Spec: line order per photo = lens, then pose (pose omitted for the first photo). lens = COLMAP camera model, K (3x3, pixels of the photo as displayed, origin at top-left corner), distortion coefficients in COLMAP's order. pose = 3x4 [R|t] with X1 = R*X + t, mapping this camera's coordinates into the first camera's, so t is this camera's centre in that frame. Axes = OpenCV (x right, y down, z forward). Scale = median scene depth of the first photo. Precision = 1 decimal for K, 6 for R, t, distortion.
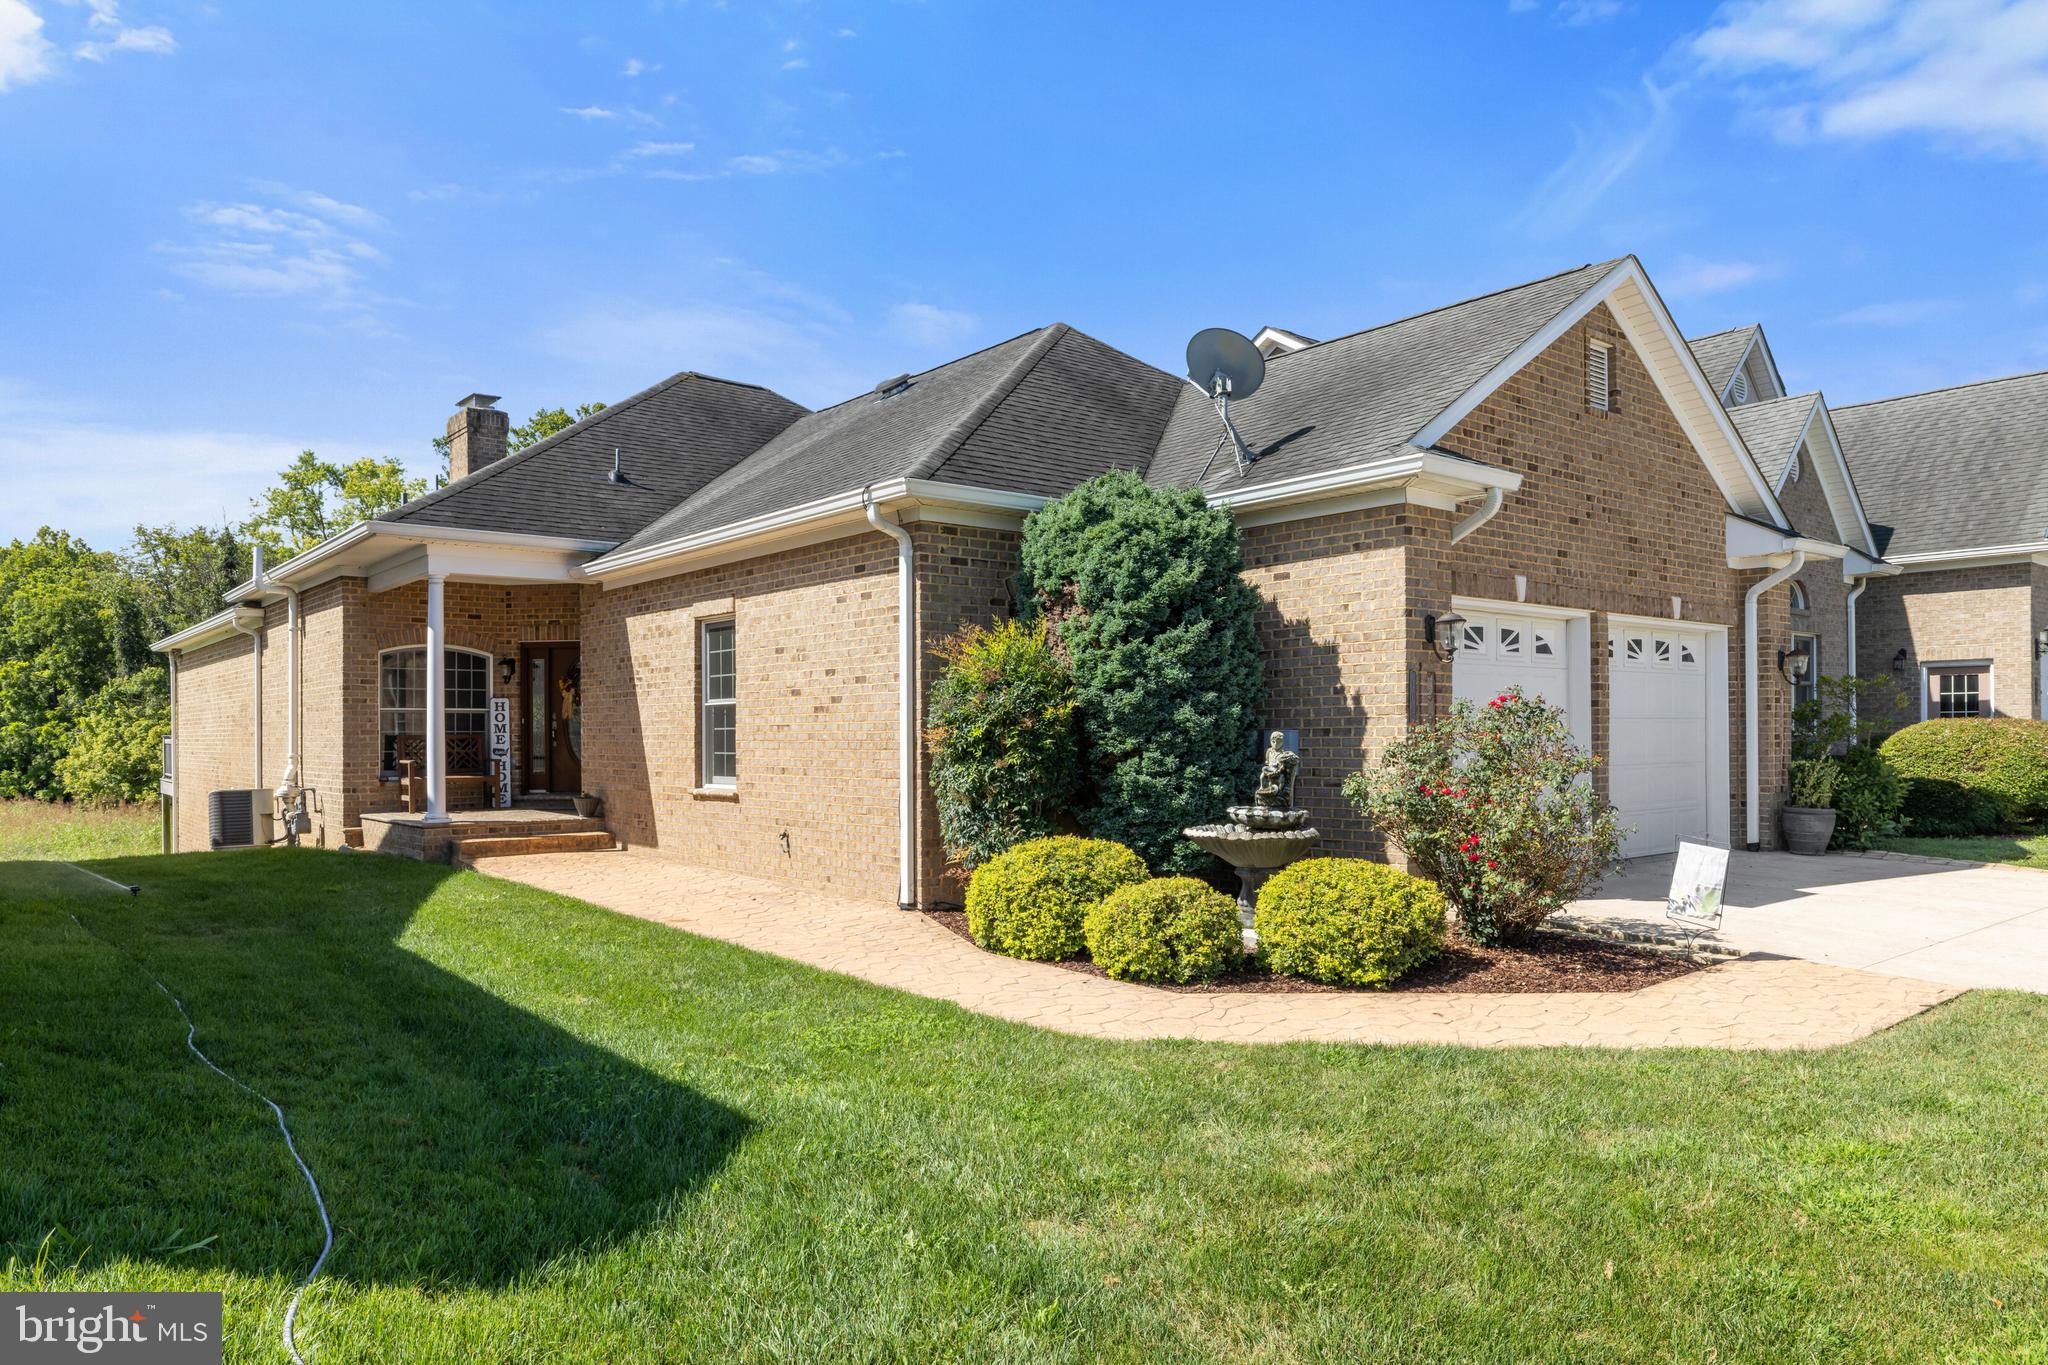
lens RADIAL K [[1321.2, 0, 1021.1], [0, 1321.2, 718.0], [0, 0, 1]] dist [0.002389, 0.000442]
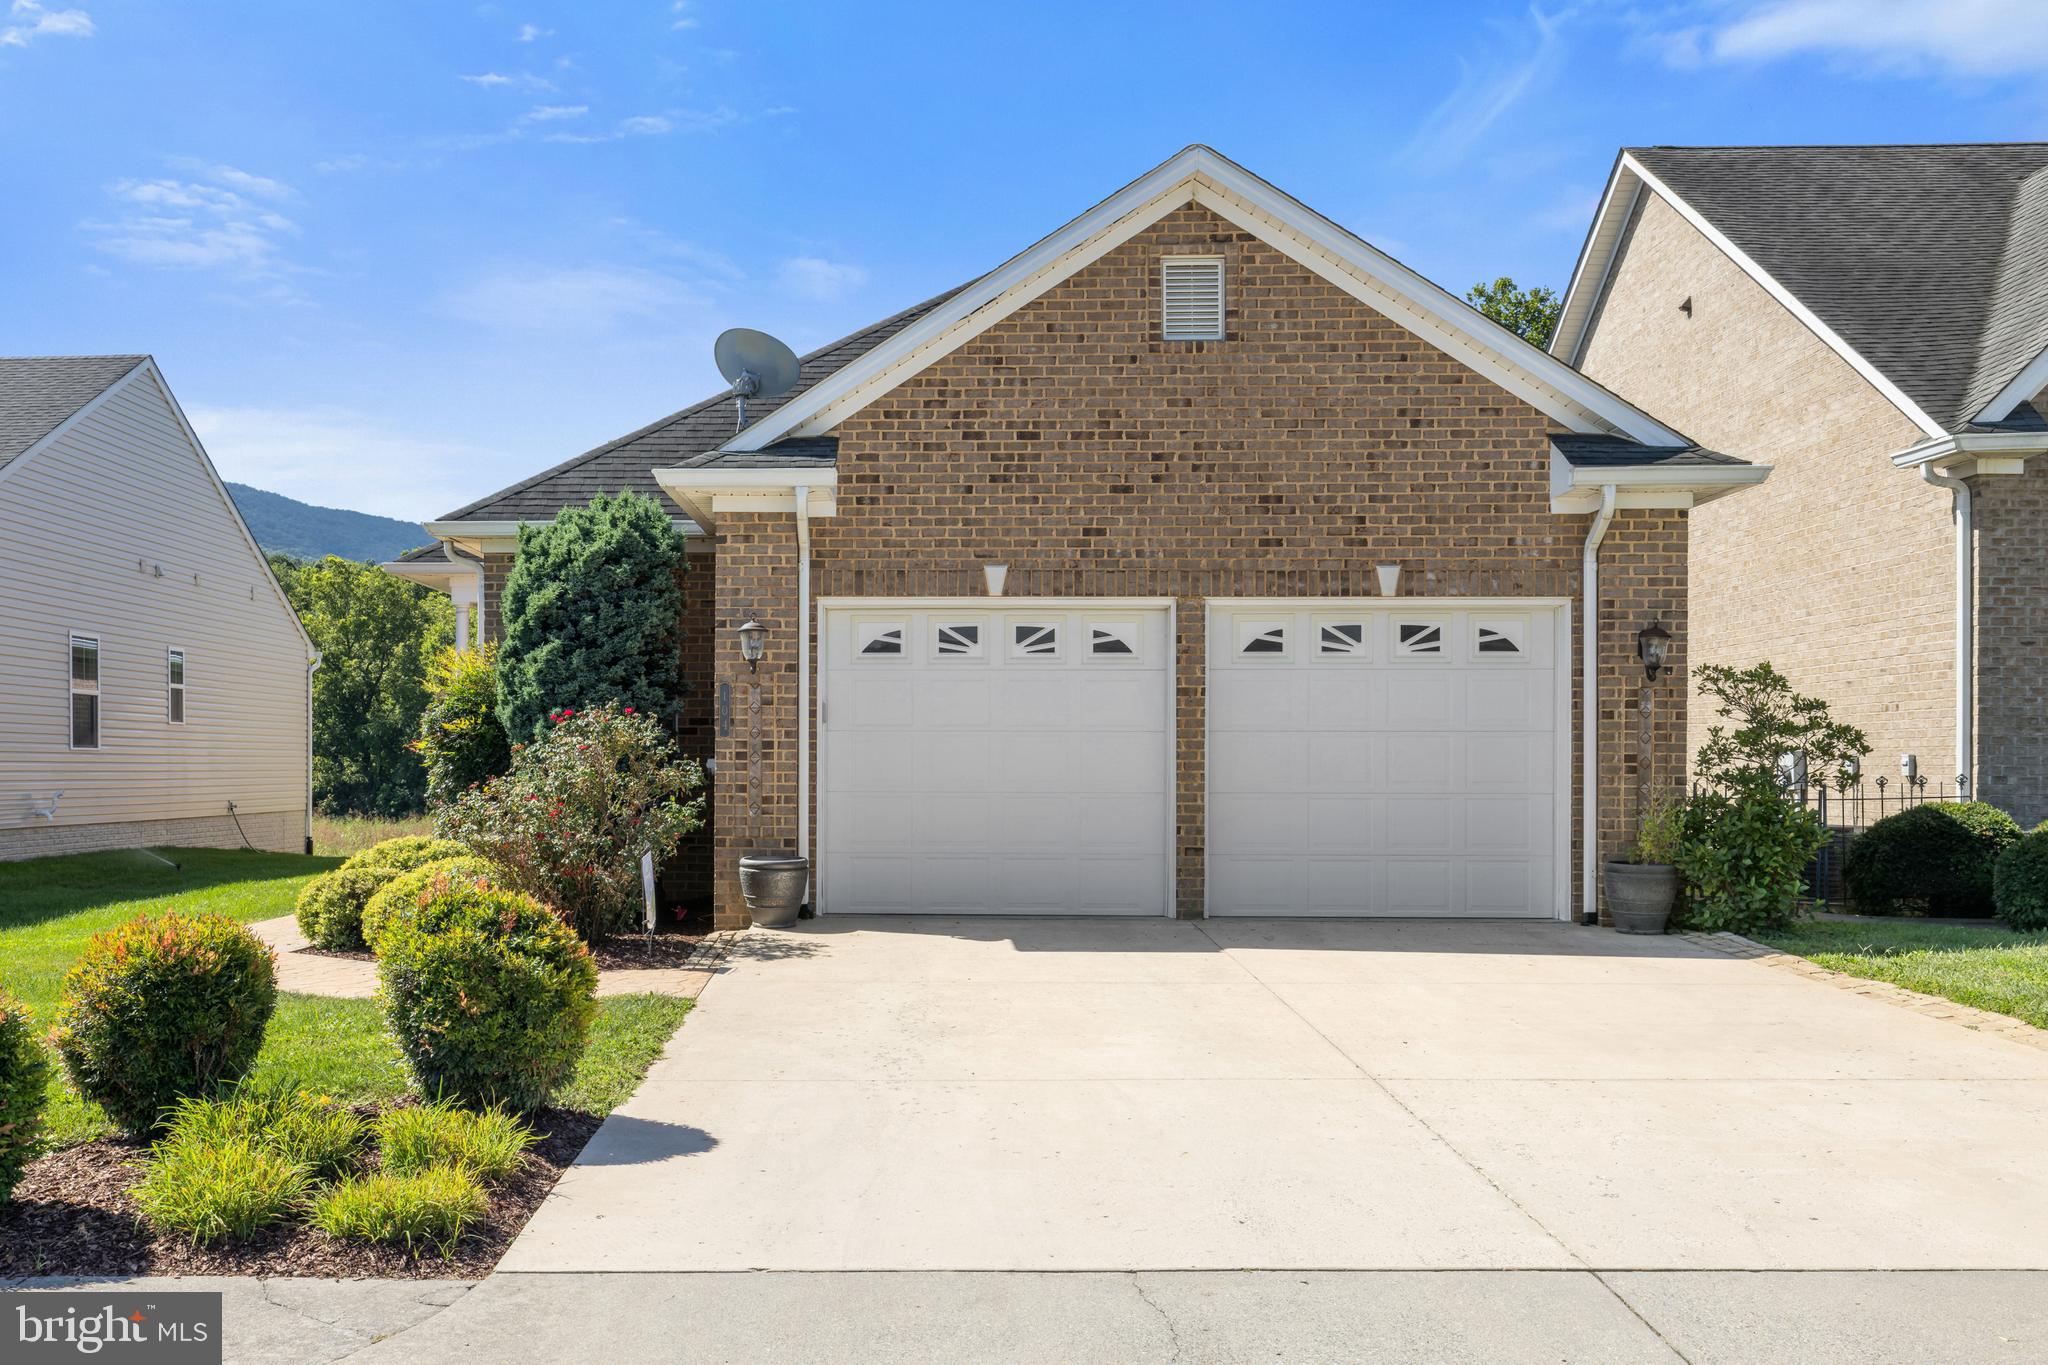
lens RADIAL K [[2045.2, 0, 862.9], [0, 2045.2, 762.3], [0, 0, 1]] dist [-0.002104, -0.013637]
pose [[0.740614, 0.007182, -0.671892, 1.204092], [0.000637, 0.999935, 0.011391, 0.005081], [0.671930, -0.008864, 0.740562, -0.045323]]
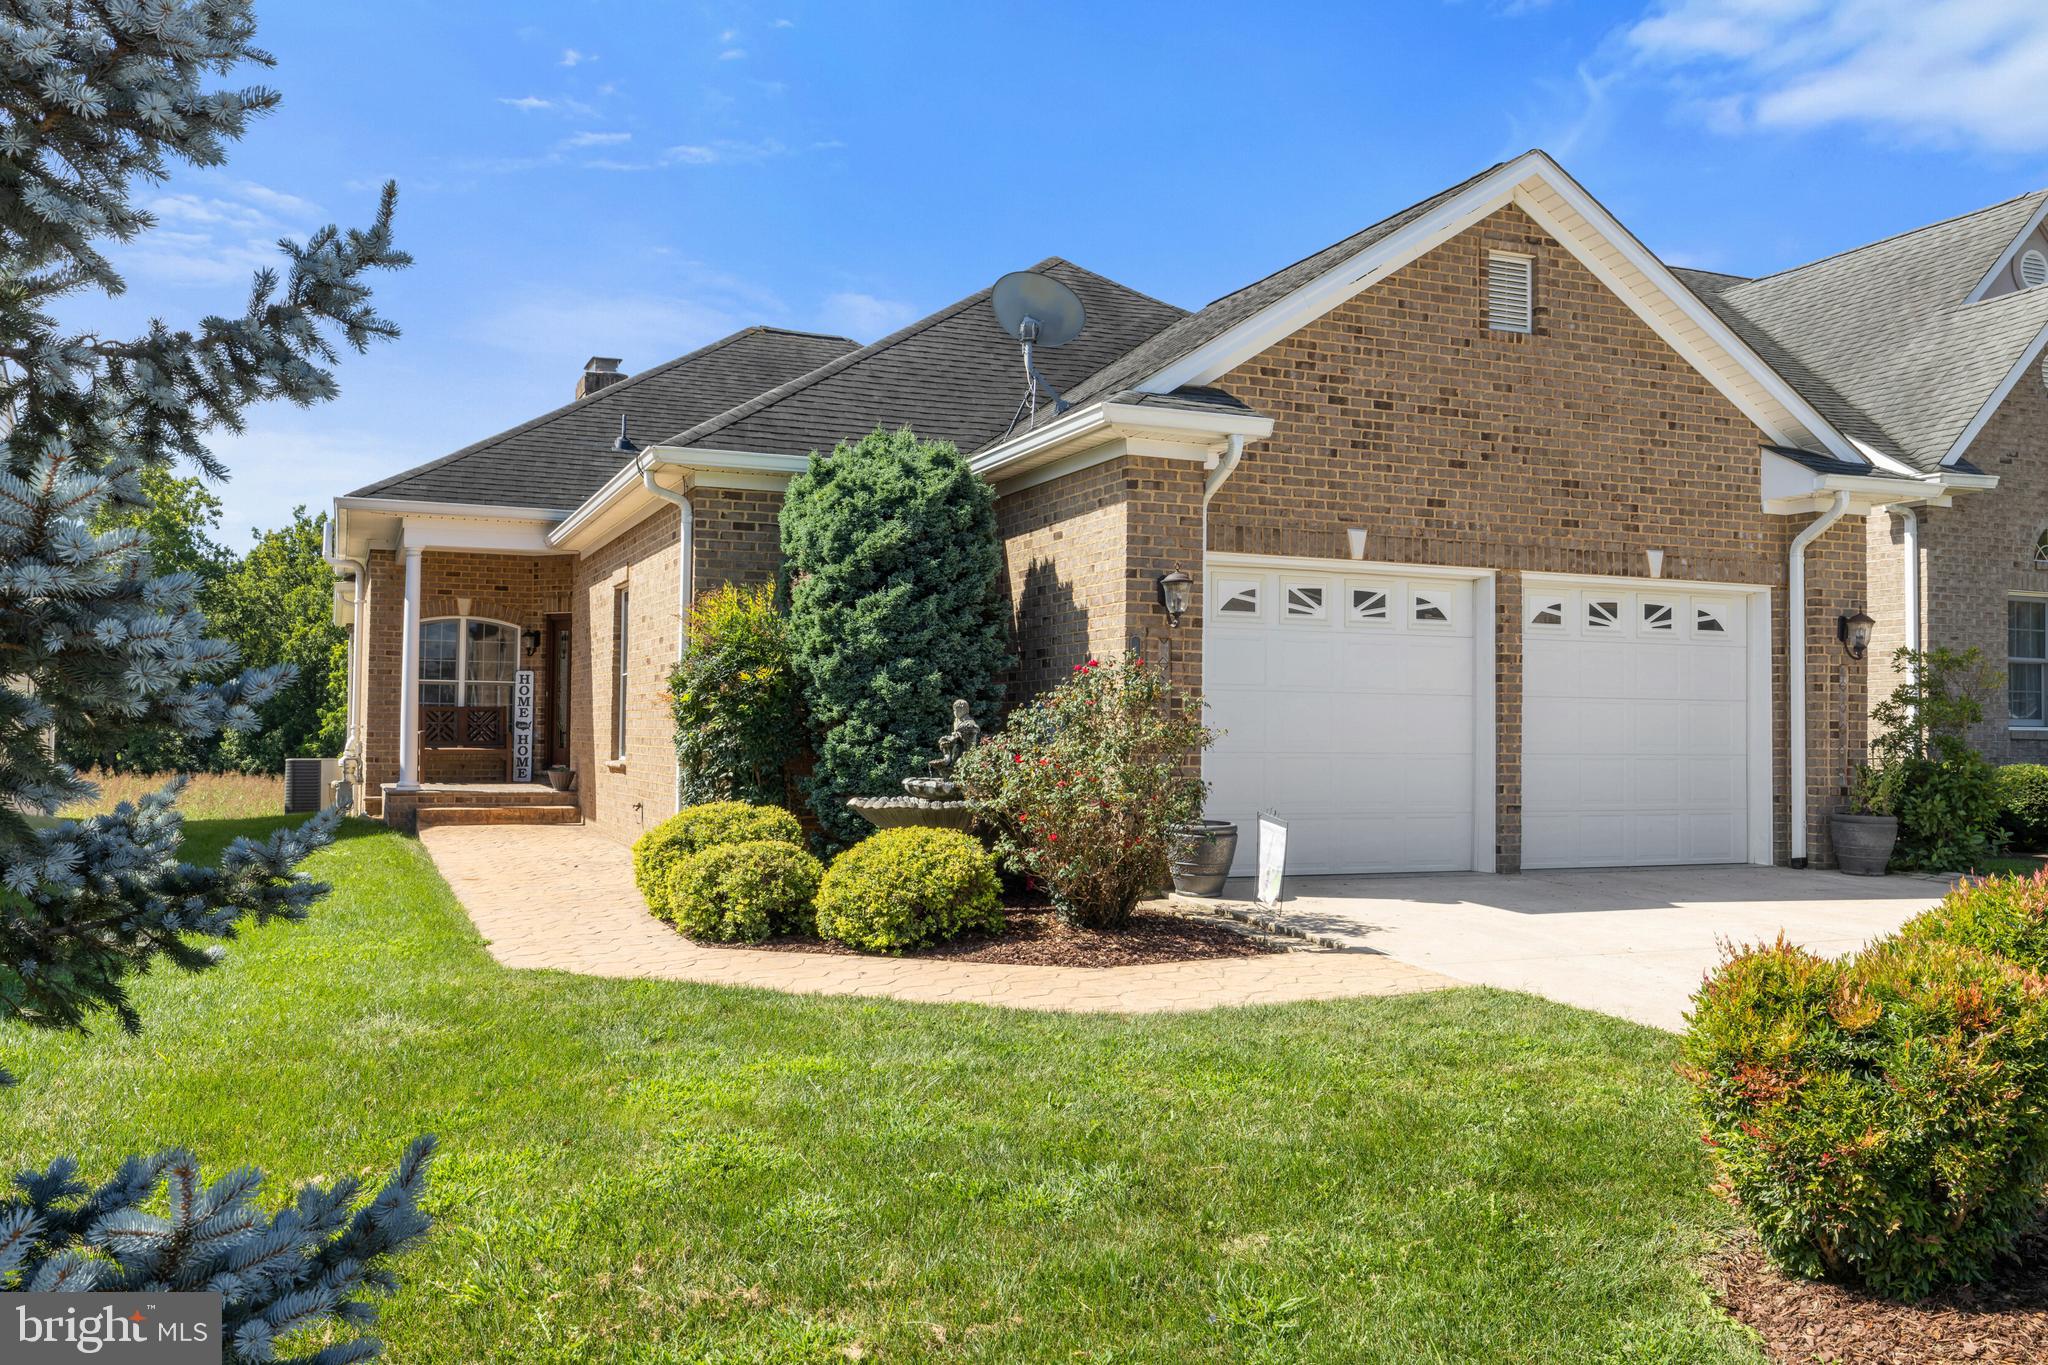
lens RADIAL K [[1644.3, 0, 1029.1], [0, 1644.3, 661.8], [0, 0, 1]] dist [0.000662, 0.001661]
pose [[0.958381, 0.004097, -0.285461, 0.478457], [-0.013006, 0.999485, -0.029321, 0.014314], [0.285194, 0.031814, 0.957942, -0.100338]]
